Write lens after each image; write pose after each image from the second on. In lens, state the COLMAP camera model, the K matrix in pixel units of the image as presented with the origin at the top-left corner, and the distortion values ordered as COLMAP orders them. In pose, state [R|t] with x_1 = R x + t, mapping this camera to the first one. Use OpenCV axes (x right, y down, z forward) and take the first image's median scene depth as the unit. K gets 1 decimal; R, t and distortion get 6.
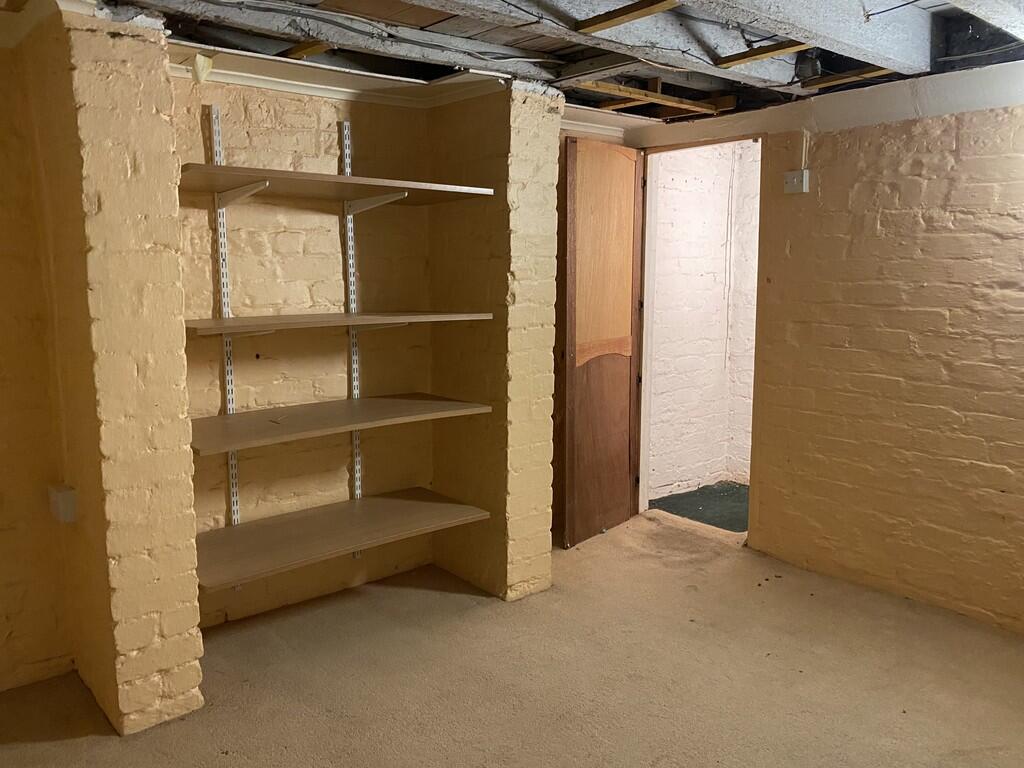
lens RADIAL K [[806.3, 0, 513.7], [0, 806.3, 404.1], [0, 0, 1]] dist [0.136574, -0.228416]
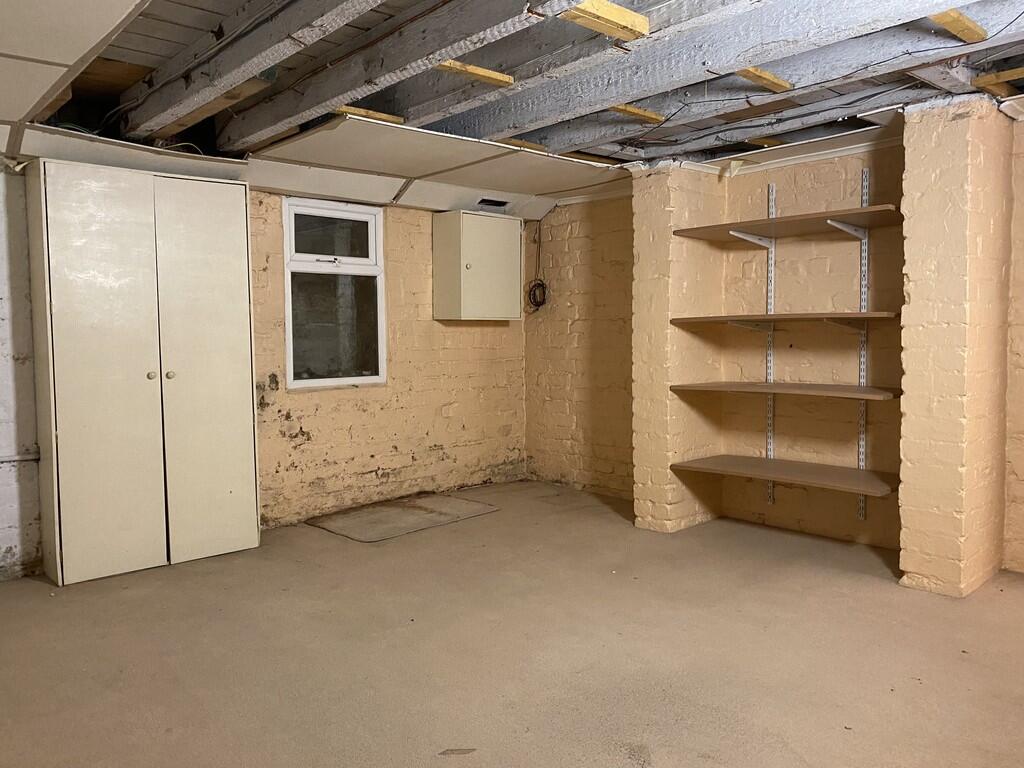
lens RADIAL K [[806.3, 0, 513.7], [0, 806.3, 404.1], [0, 0, 1]] dist [0.136574, -0.228416]
pose [[0.023098, 0.084960, -0.996117, 1.149888], [-0.161356, 0.983636, 0.080154, 0.006469], [0.986626, 0.158878, 0.036429, 0.484668]]
